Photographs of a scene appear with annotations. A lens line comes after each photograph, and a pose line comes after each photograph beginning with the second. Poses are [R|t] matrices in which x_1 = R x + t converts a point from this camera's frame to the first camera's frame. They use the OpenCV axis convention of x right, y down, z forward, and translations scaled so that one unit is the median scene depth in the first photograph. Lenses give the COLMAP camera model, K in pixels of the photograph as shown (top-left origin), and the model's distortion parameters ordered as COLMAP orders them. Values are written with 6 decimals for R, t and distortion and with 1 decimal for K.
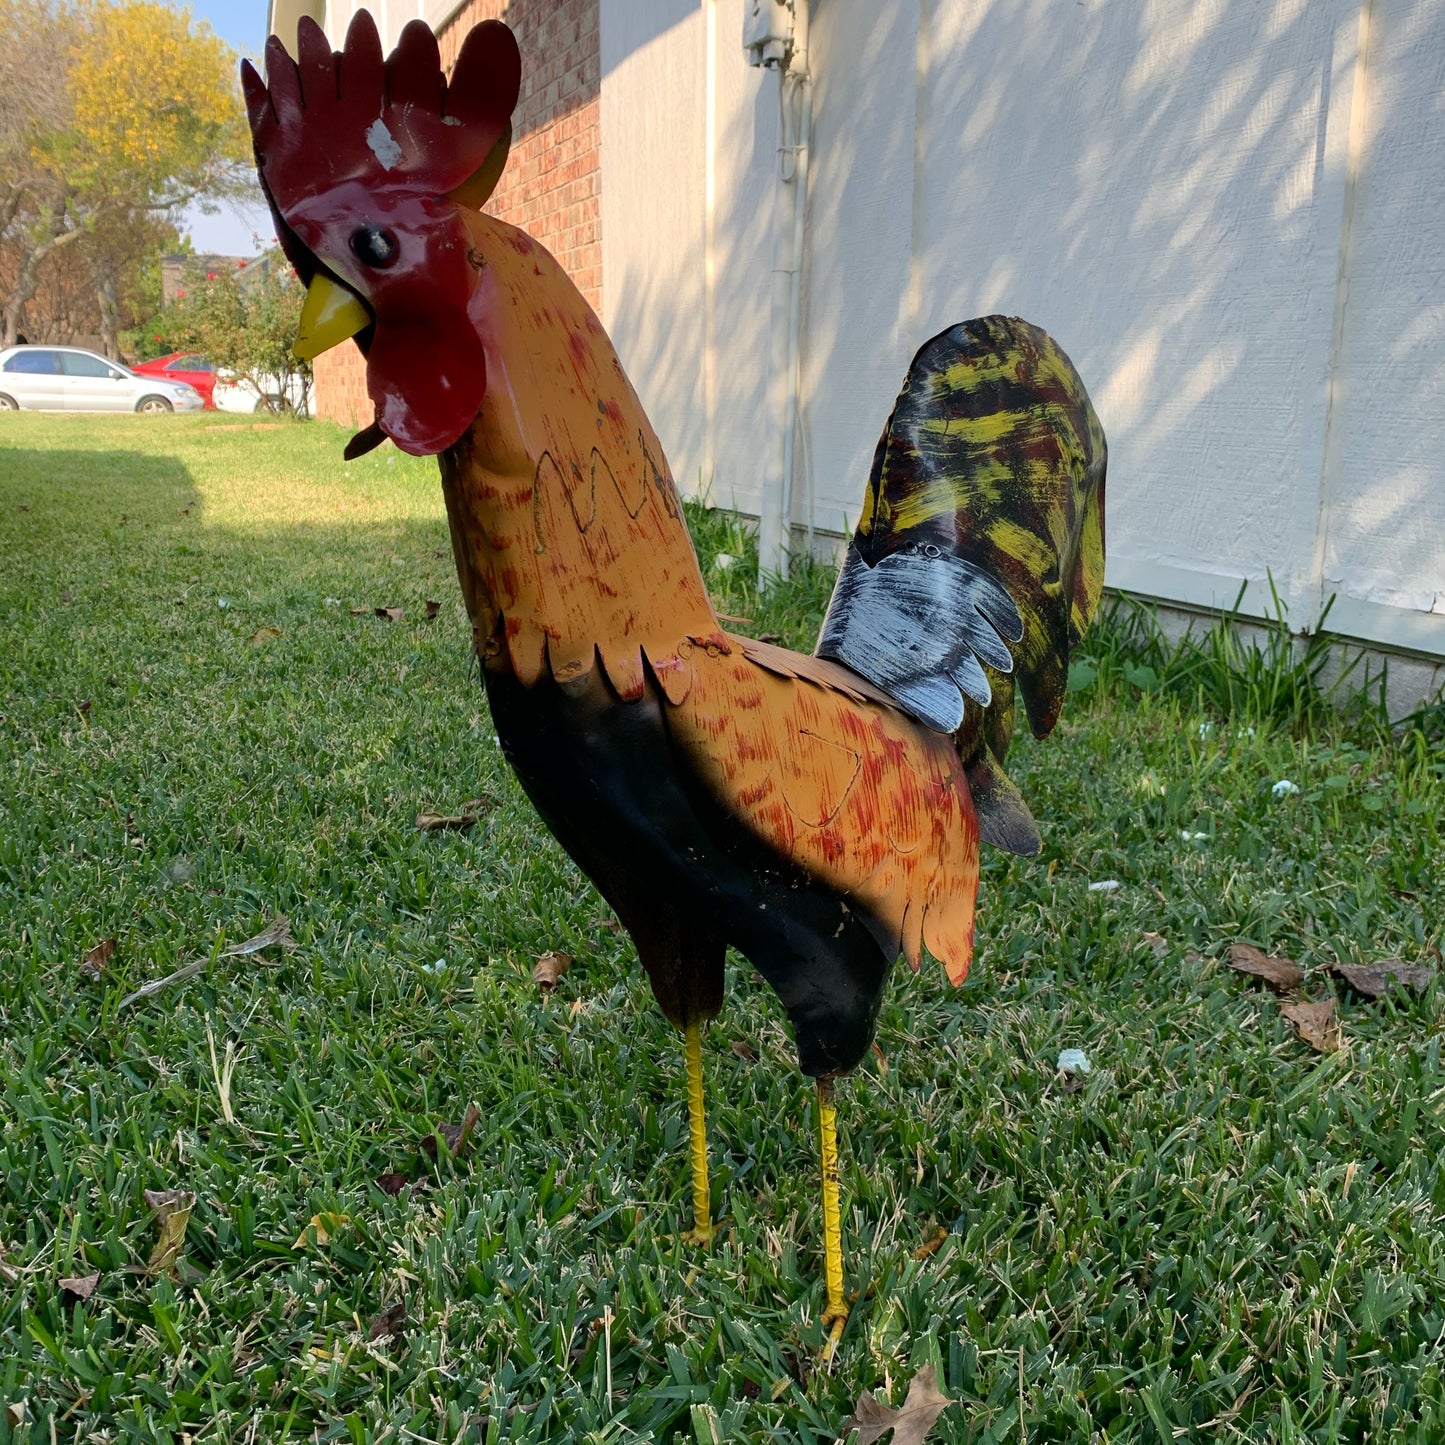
lens RADIAL K [[1509.1, 0, 735.5], [0, 1509.1, 717.9], [0, 0, 1]] dist [0.012753, 0.000000]
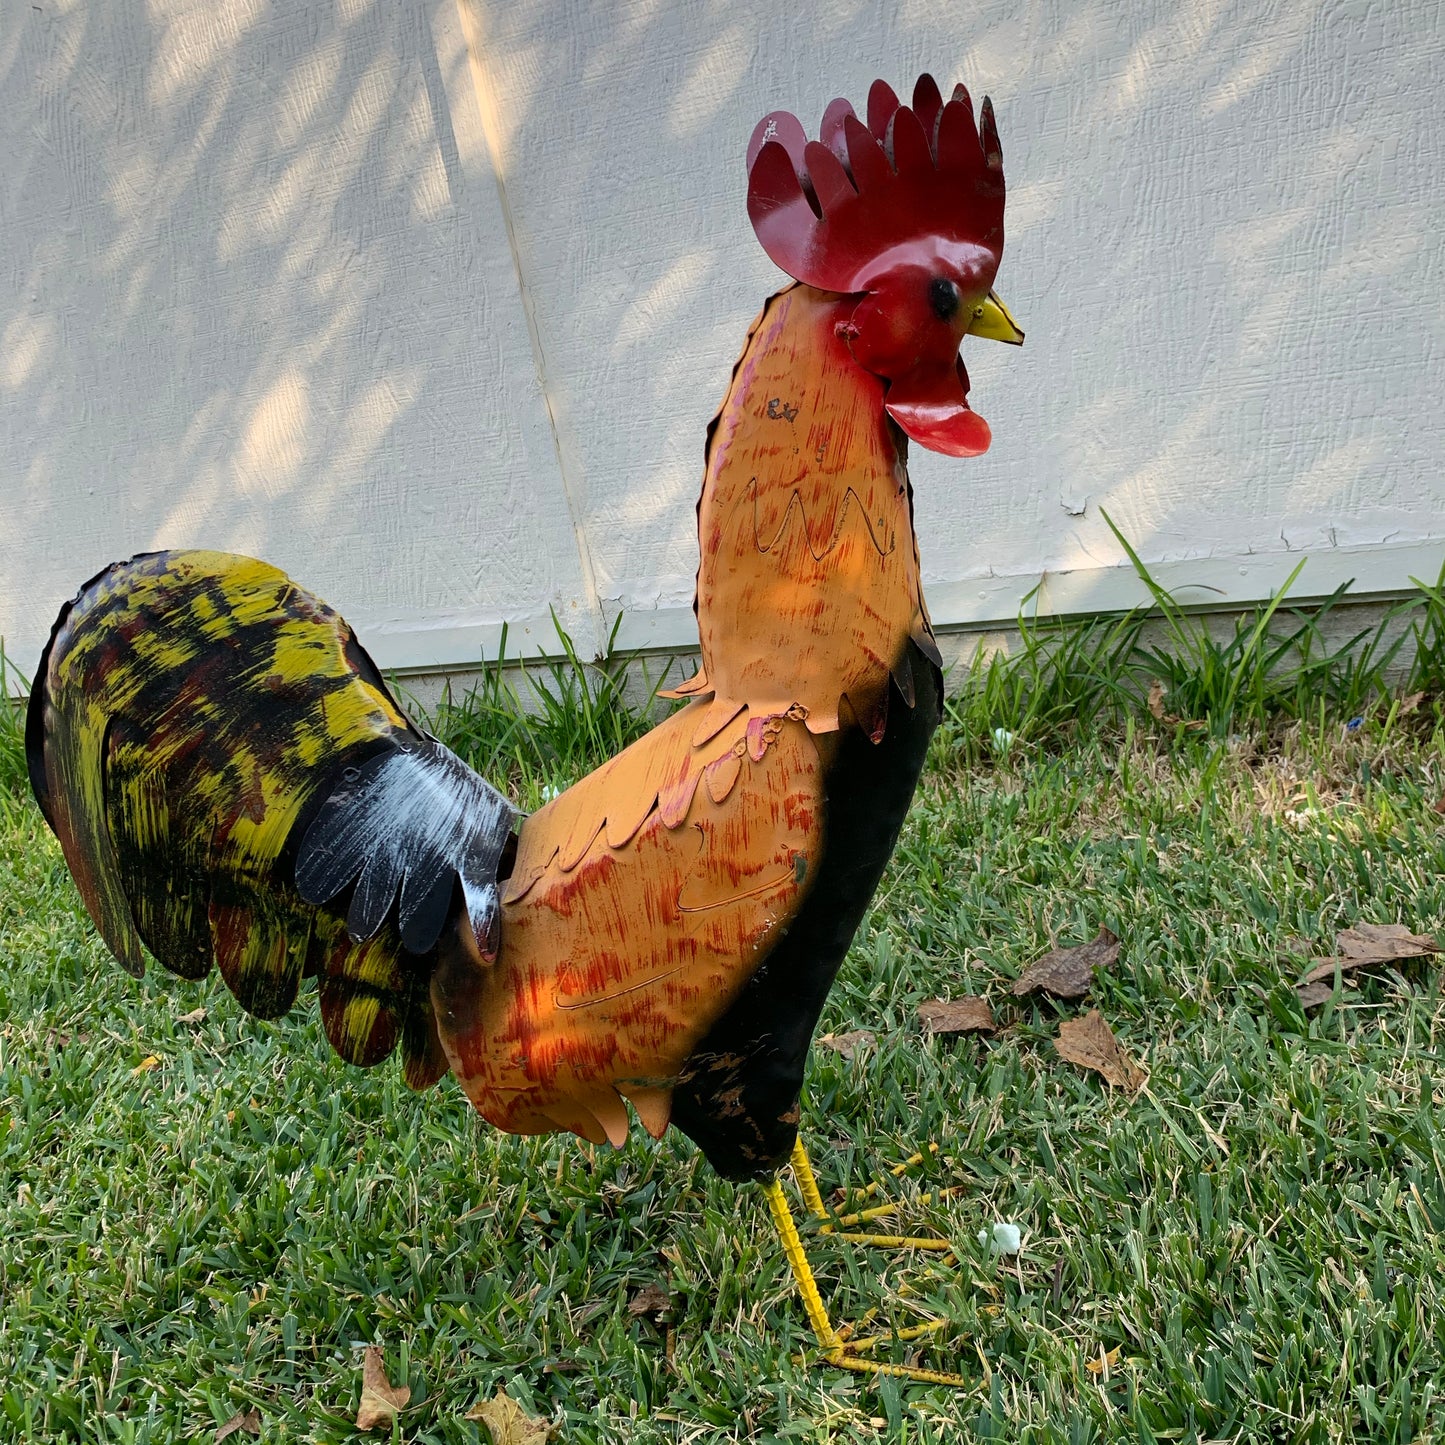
lens RADIAL K [[1509.1, 0, 746.1], [0, 1509.1, 700.2], [0, 0, 1]] dist [0.012753, 0.000000]
pose [[0.696242, -0.310666, 0.647096, -0.359743], [0.328296, 0.939497, 0.097816, -0.196082], [-0.638333, 0.144335, 0.756107, 0.496826]]
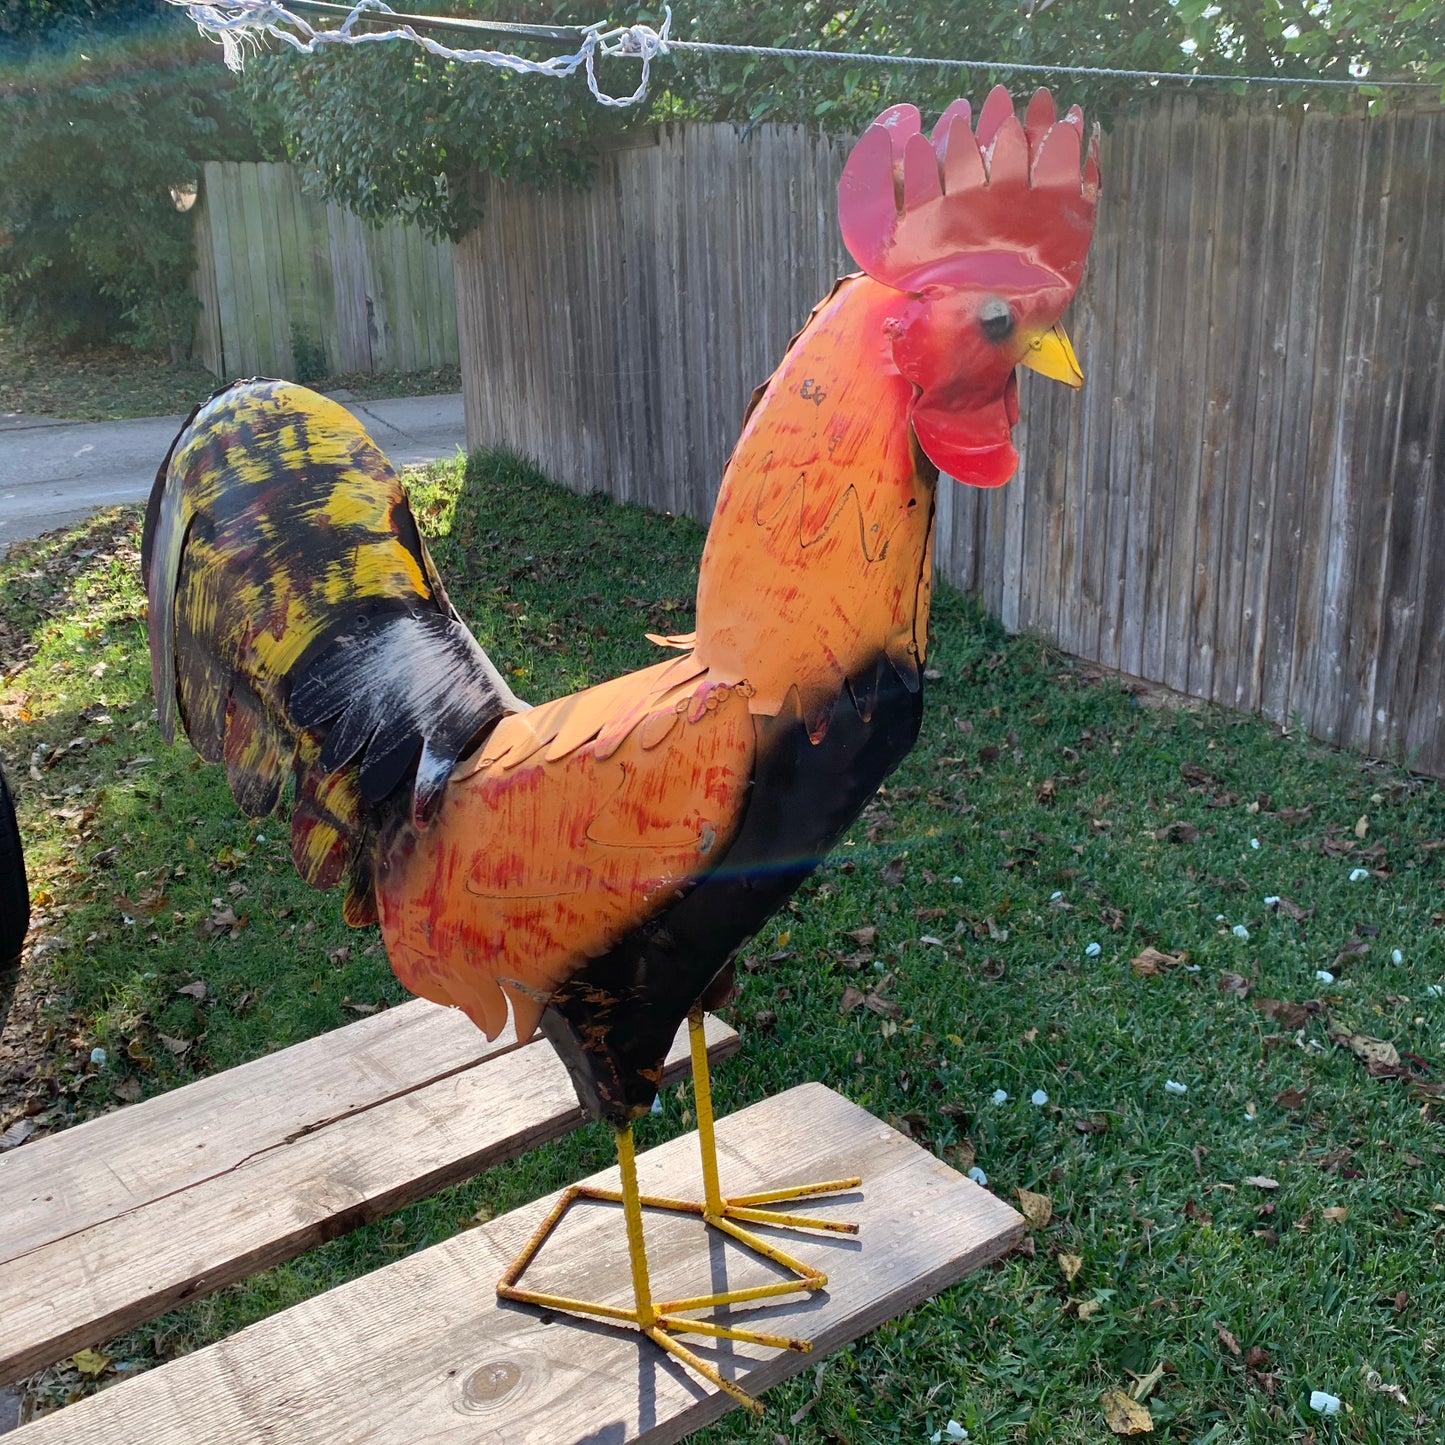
lens RADIAL K [[1509.1, 0, 726.8], [0, 1509.1, 711.6], [0, 0, 1]] dist [0.012753, 0.000000]
pose [[0.904466, -0.063578, 0.421782, -0.179174], [0.043871, 0.997451, 0.056276, -0.138083], [-0.424284, -0.032396, 0.904949, 0.368961]]
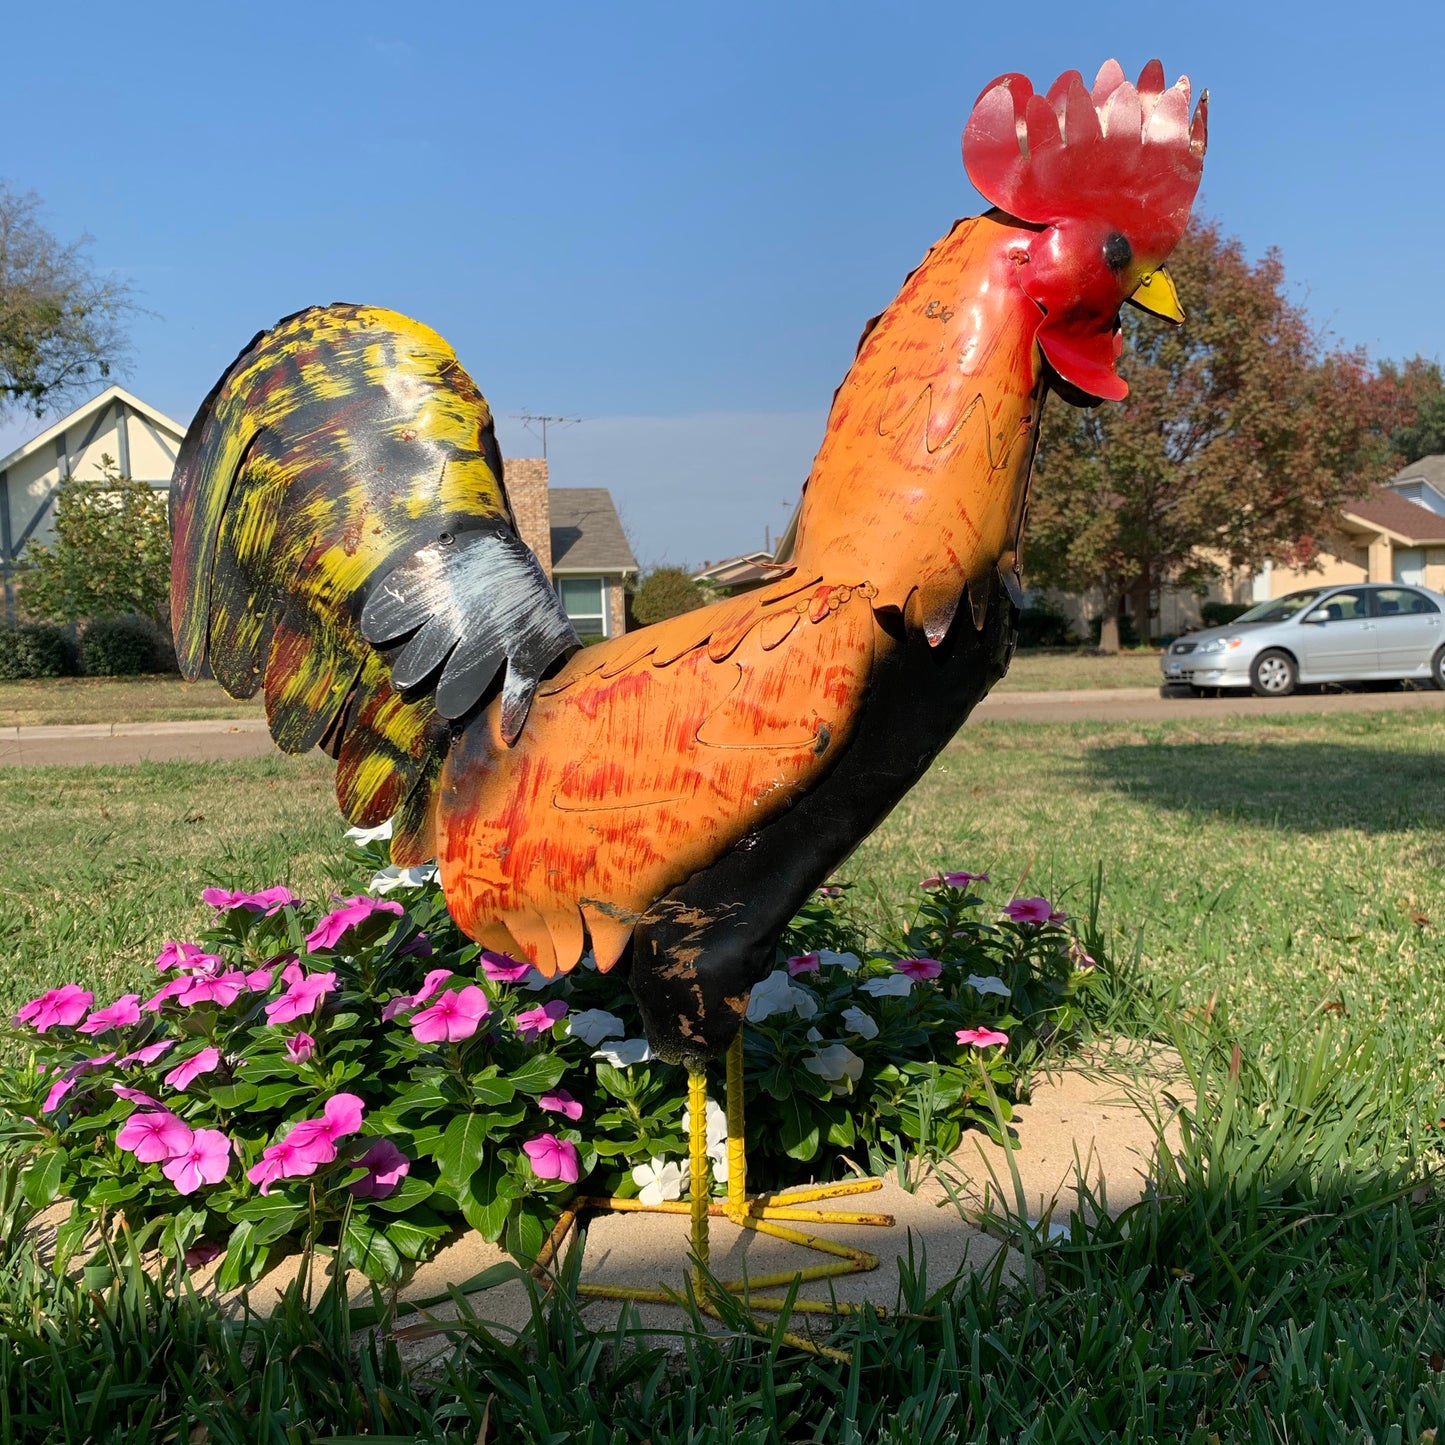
lens RADIAL K [[1509.1, 0, 733.0], [0, 1509.1, 724.8], [0, 0, 1]] dist [0.012753, 0.000000]
pose [[0.806380, 0.047161, 0.589514, -0.362505], [0.020569, 0.993976, -0.107654, 0.047791], [-0.591040, 0.098936, 0.800552, 0.481328]]
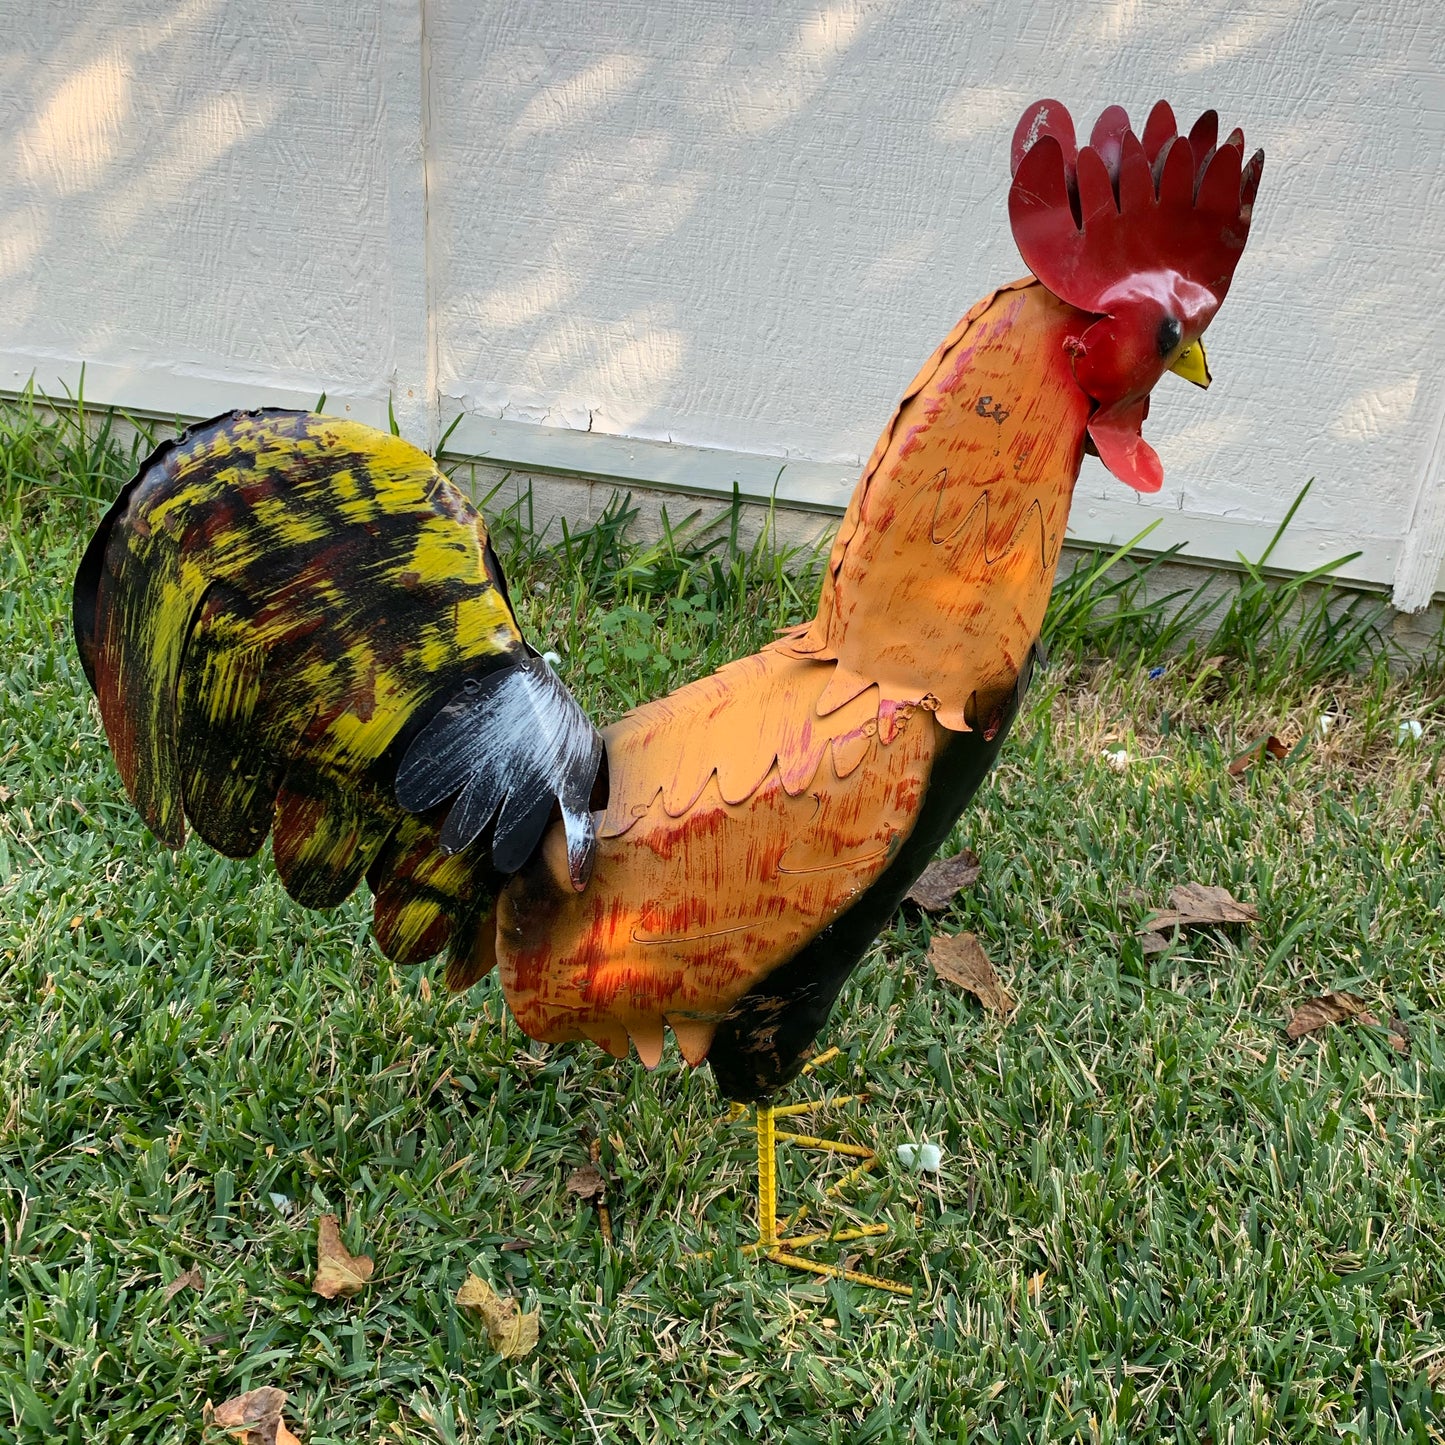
lens RADIAL K [[1509.1, 0, 729.6], [0, 1509.1, 716.6], [0, 0, 1]] dist [0.012753, 0.000000]
pose [[0.567459, -0.319246, 0.758995, -0.508265], [0.108823, 0.942771, 0.315184, -0.360527], [-0.816179, -0.096257, 0.569725, 0.698145]]
